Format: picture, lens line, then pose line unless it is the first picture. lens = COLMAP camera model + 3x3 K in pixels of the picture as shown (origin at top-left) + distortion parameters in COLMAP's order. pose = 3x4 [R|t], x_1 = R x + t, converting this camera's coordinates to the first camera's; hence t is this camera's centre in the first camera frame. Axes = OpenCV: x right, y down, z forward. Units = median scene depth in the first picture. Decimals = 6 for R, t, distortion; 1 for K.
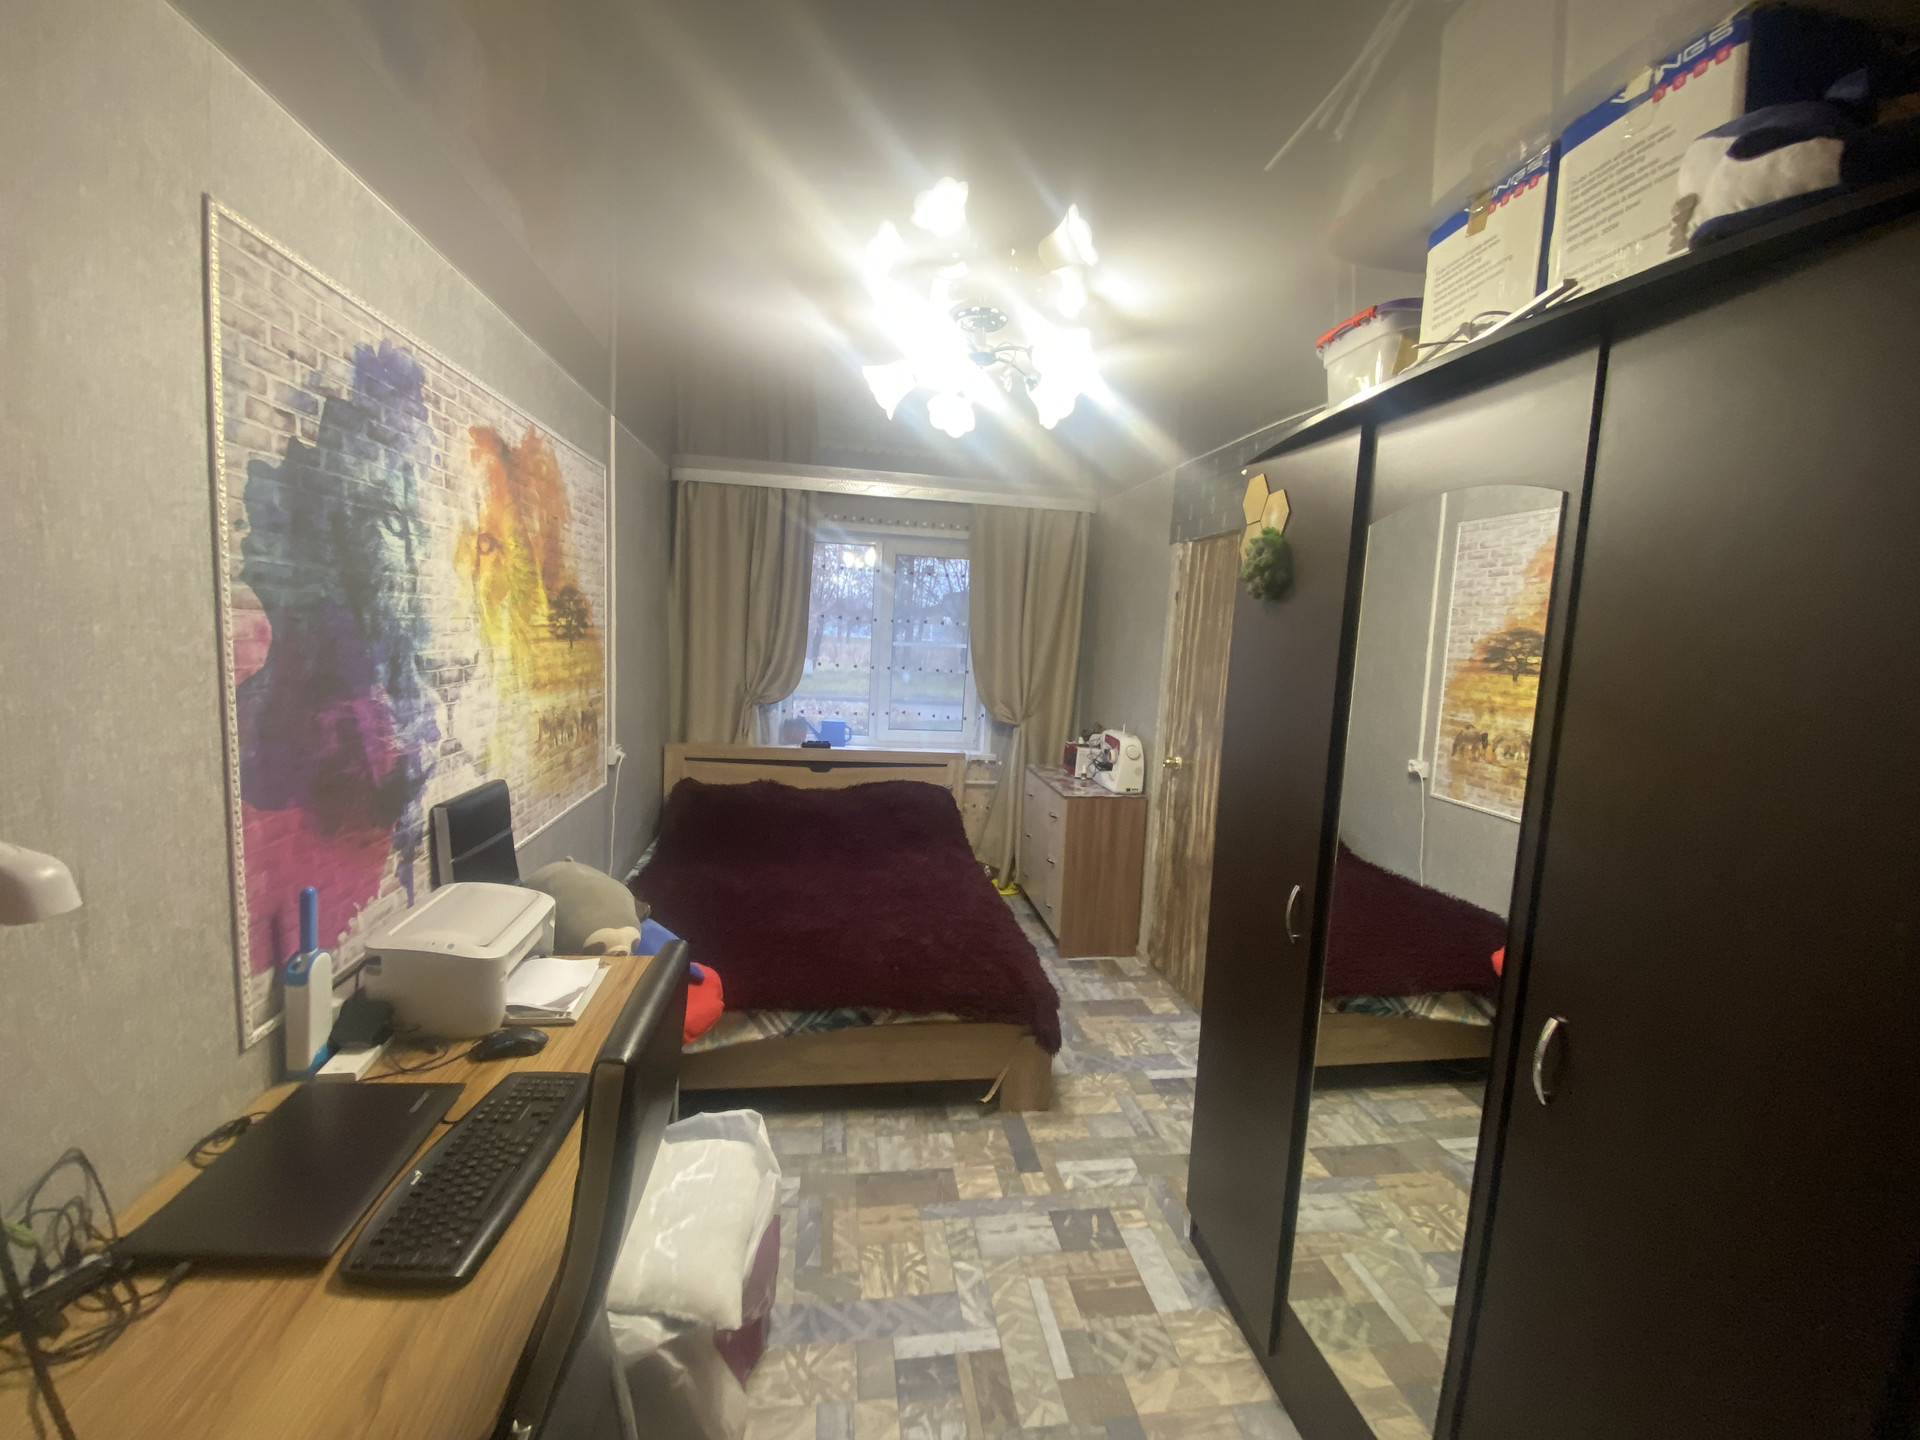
lens RADIAL K [[770.3, 0, 955.2], [0, 770.3, 711.5], [0, 0, 1]] dist [0.000701, -0.012242]
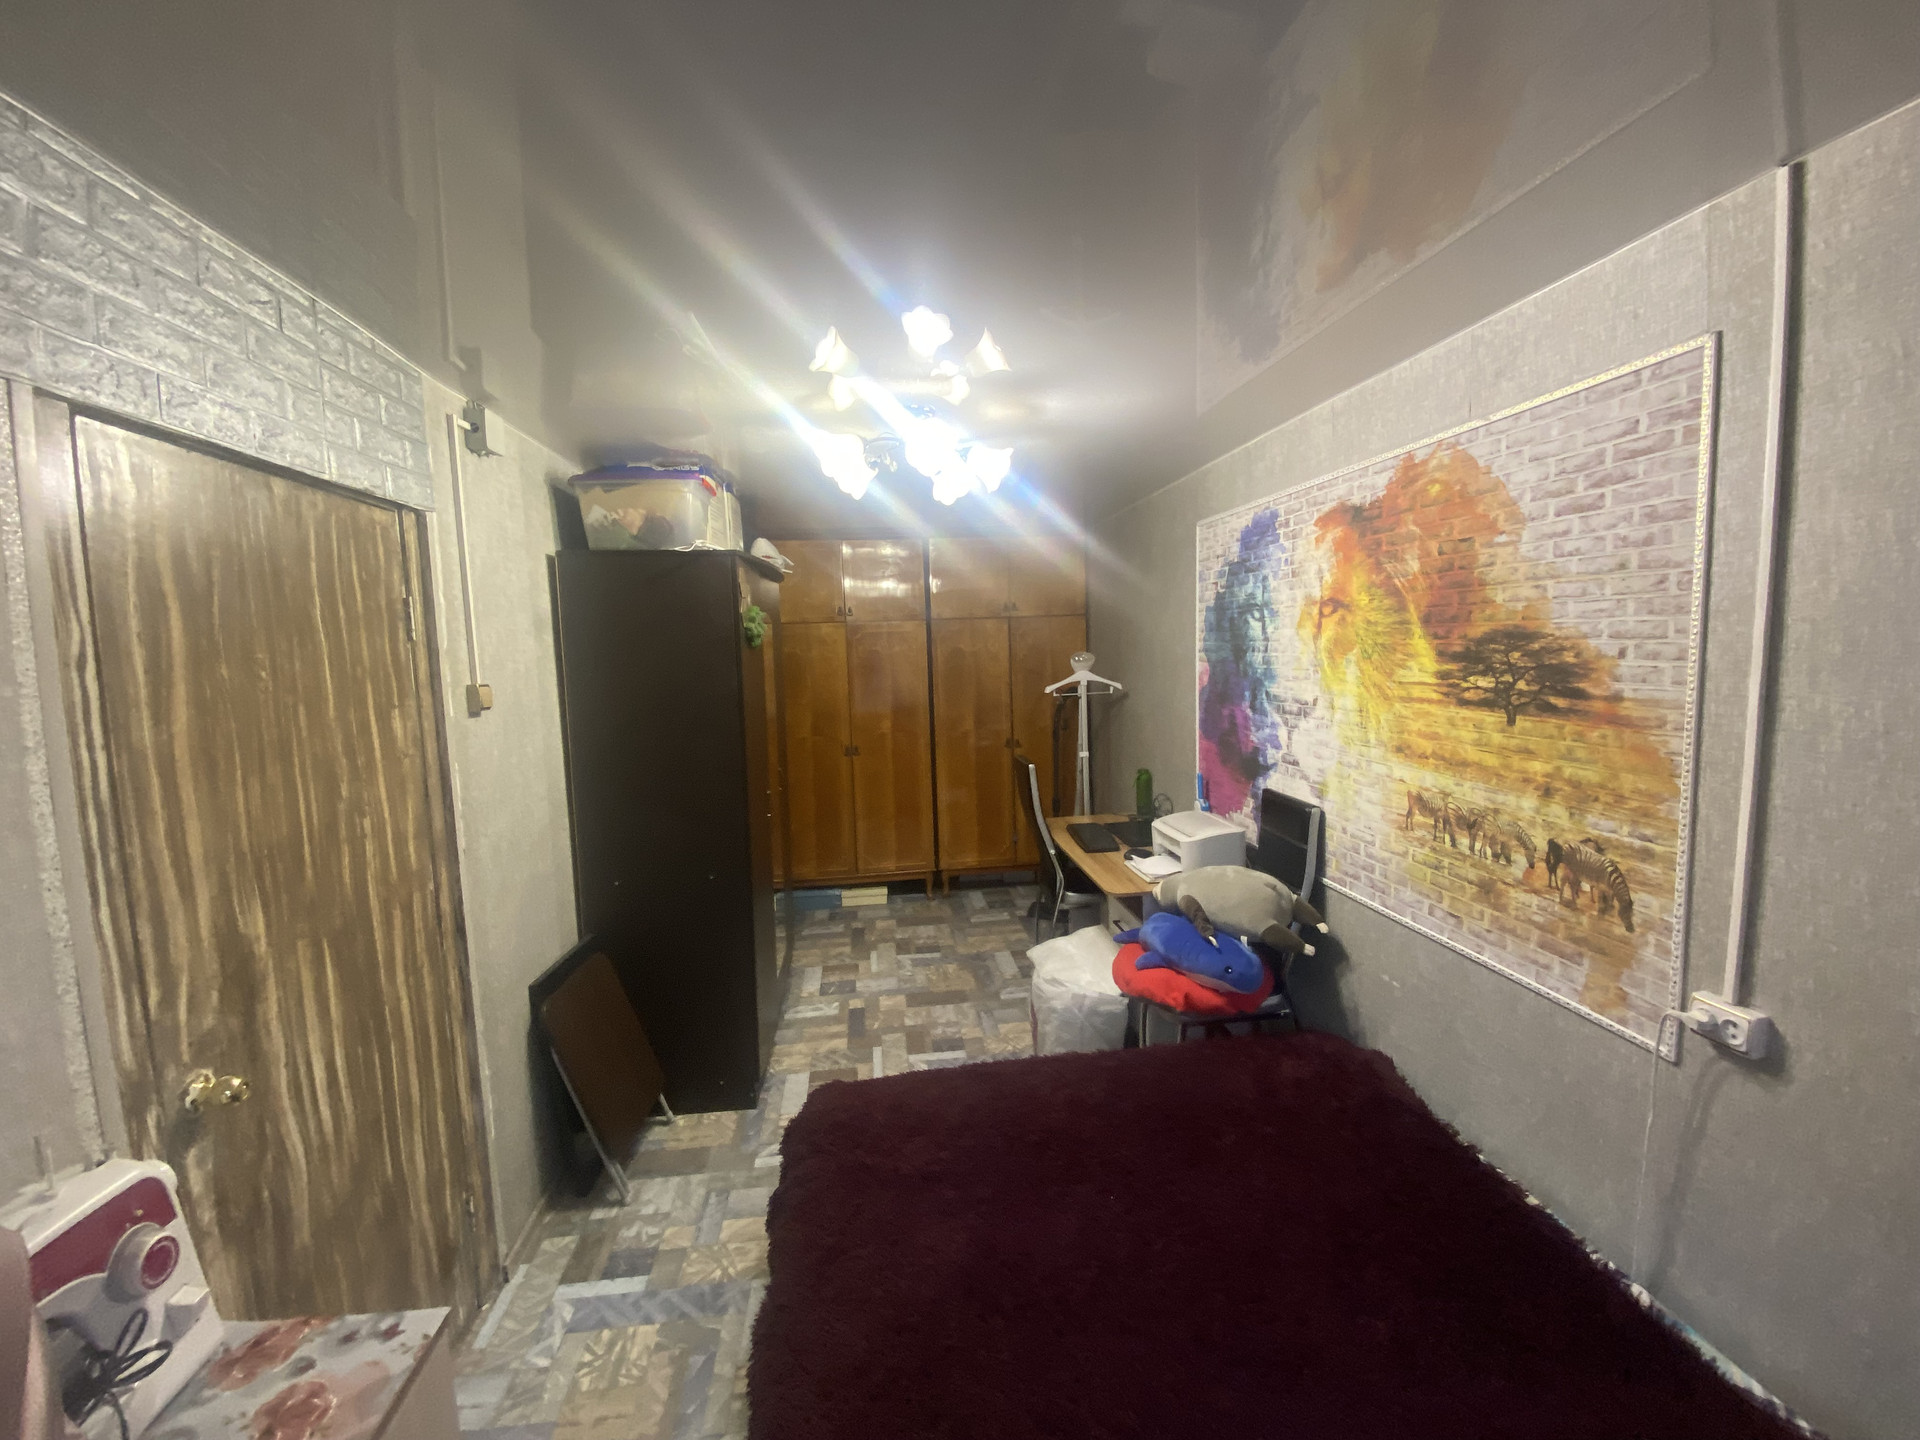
lens RADIAL K [[770.3, 0, 958.5], [0, 770.3, 718.1], [0, 0, 1]] dist [0.000701, -0.012242]
pose [[-0.999459, -0.020686, 0.025580, -0.084335], [-0.015083, 0.979164, 0.202511, -0.310489], [-0.029236, 0.202015, -0.978946, 2.422413]]
